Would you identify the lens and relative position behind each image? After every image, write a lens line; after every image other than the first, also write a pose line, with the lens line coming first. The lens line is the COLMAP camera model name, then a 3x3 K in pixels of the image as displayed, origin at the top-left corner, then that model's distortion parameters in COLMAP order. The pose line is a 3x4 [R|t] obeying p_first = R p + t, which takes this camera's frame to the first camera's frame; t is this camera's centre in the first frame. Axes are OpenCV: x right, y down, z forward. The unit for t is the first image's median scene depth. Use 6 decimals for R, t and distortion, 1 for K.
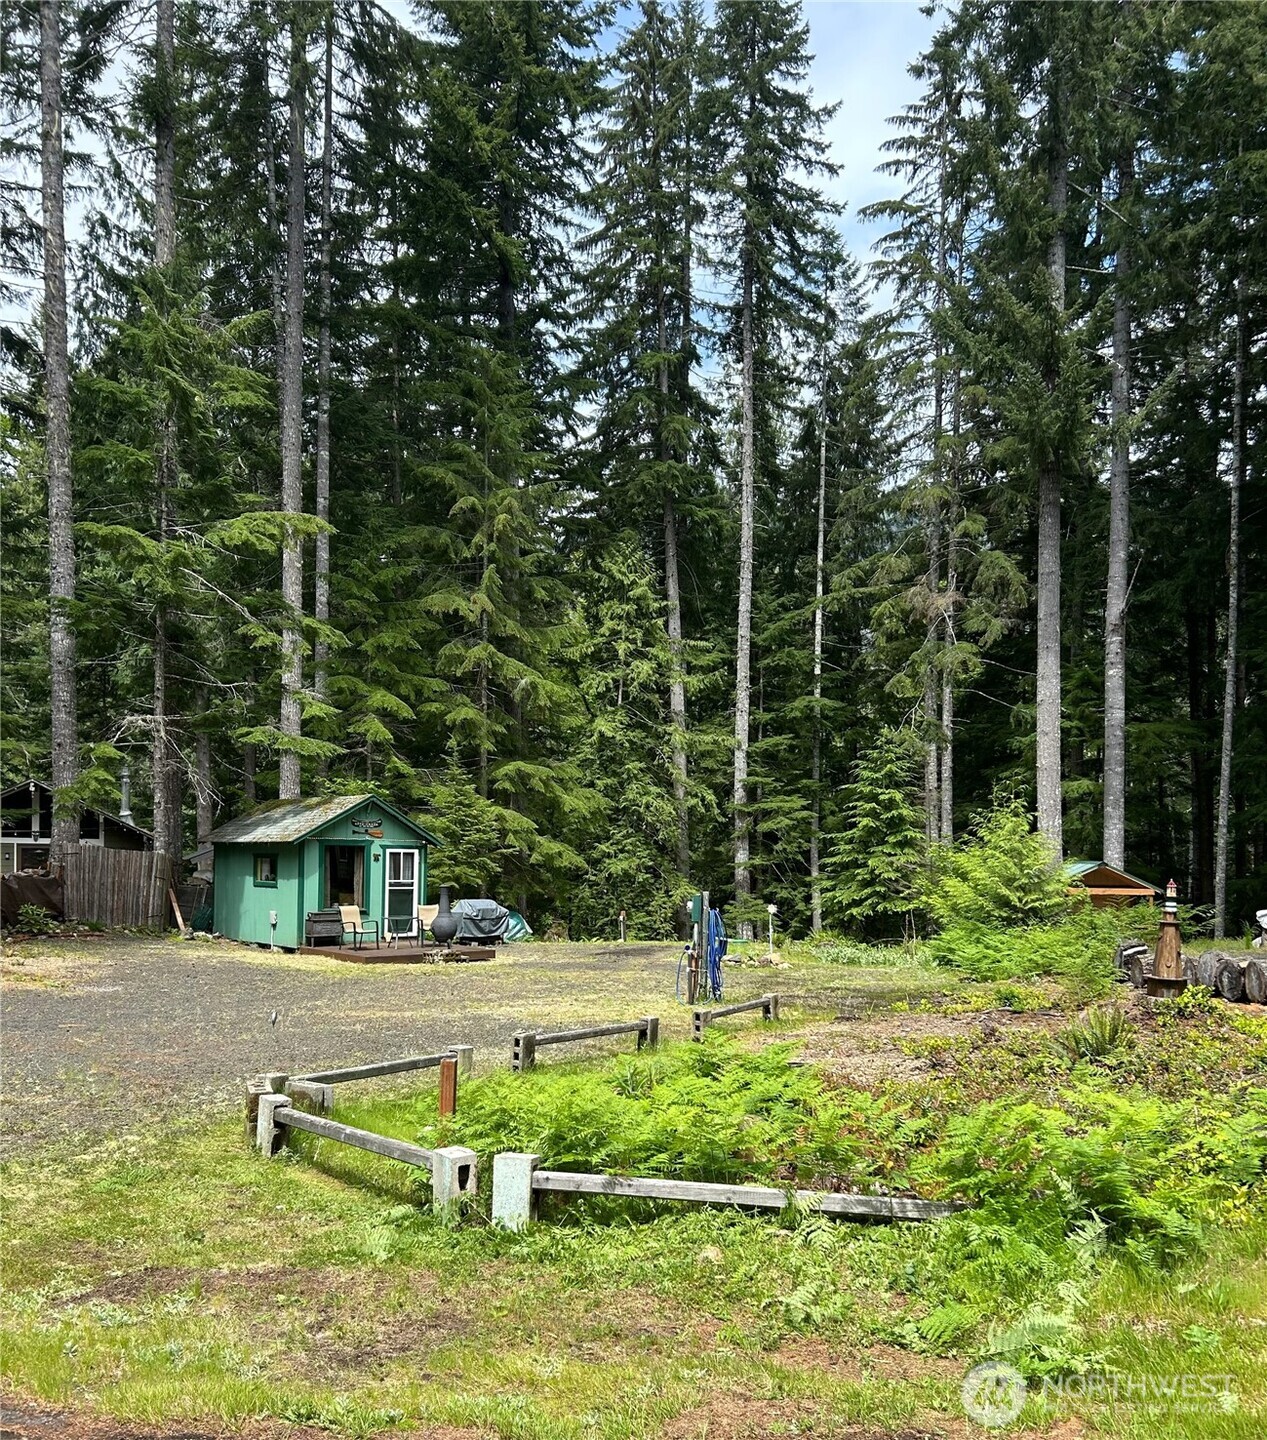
lens RADIAL K [[1273.9, 0, 623.9], [0, 1273.9, 855.2], [0, 0, 1]] dist [0.110781, 0.001802]
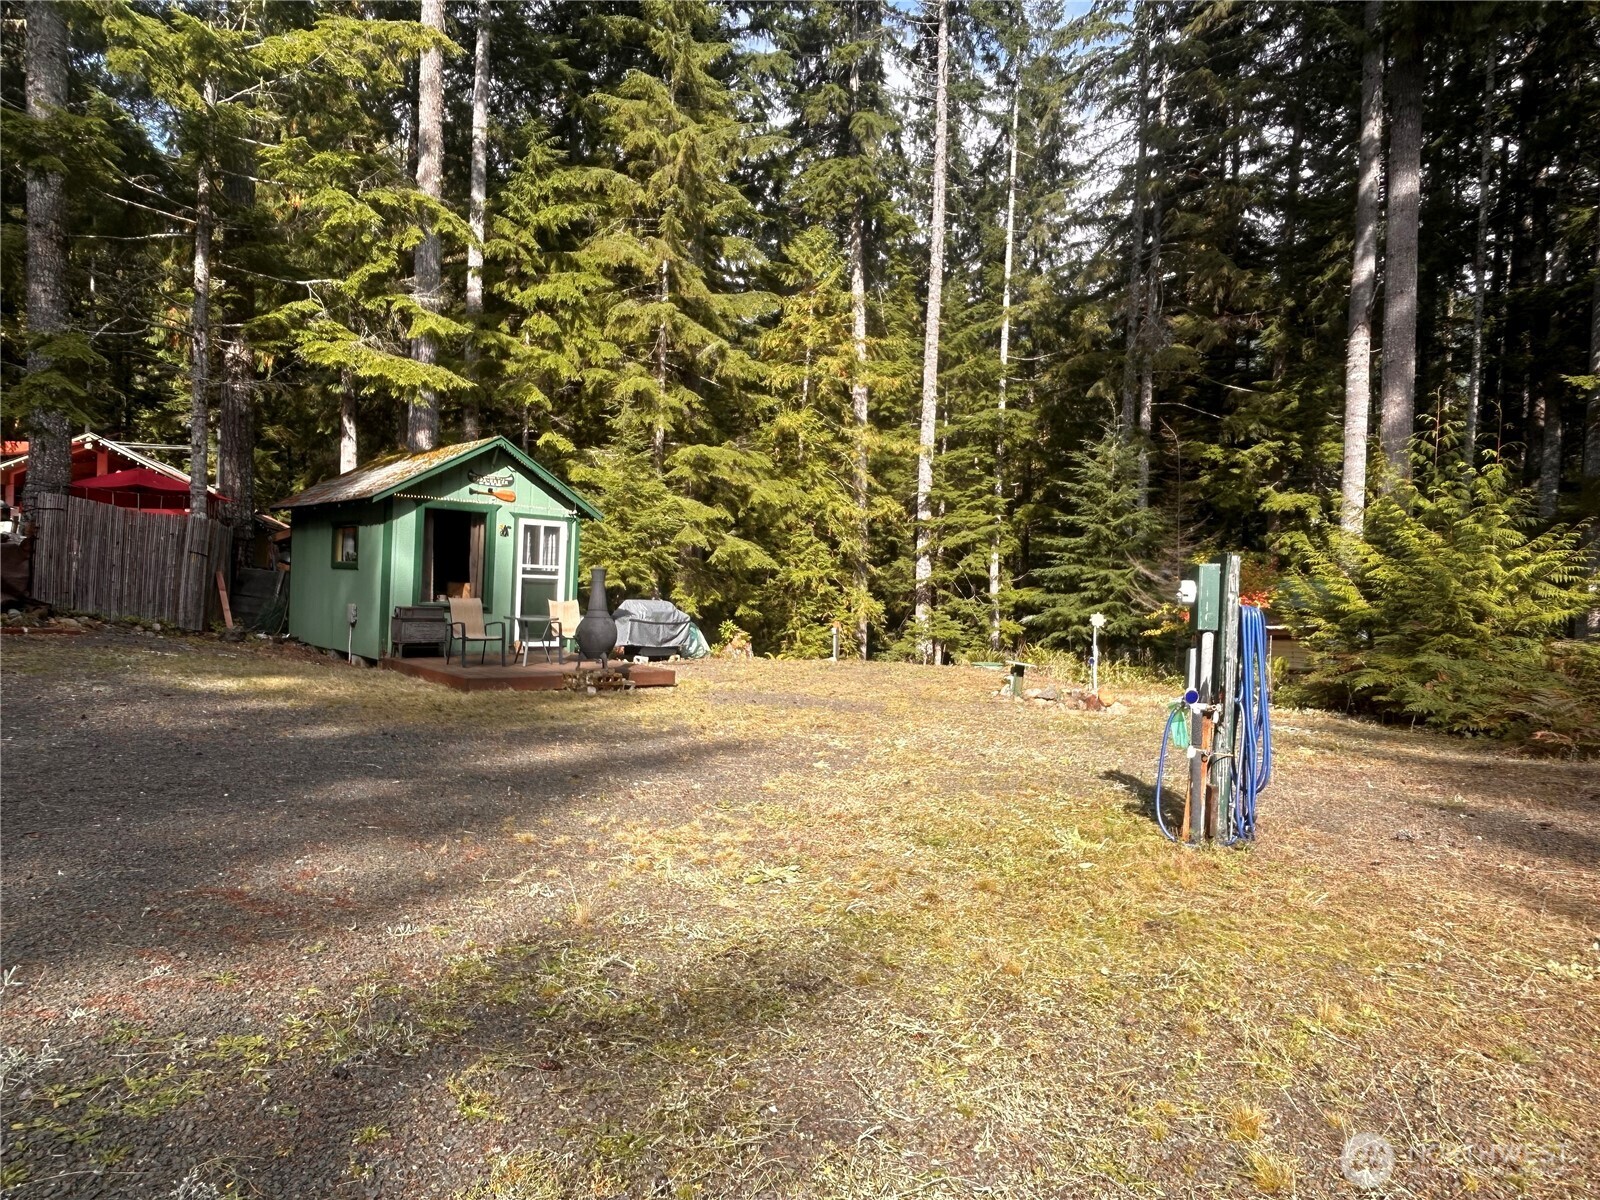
lens RADIAL K [[1050.1, 0, 800.0], [0, 1050.1, 600.0], [0, 0, 1]] dist [-0.002542, -0.002044]
pose [[0.998936, 0.030659, 0.034458, -0.037436], [-0.031147, 0.999421, 0.013713, 0.018838], [-0.034018, -0.014772, 0.999312, 0.304419]]
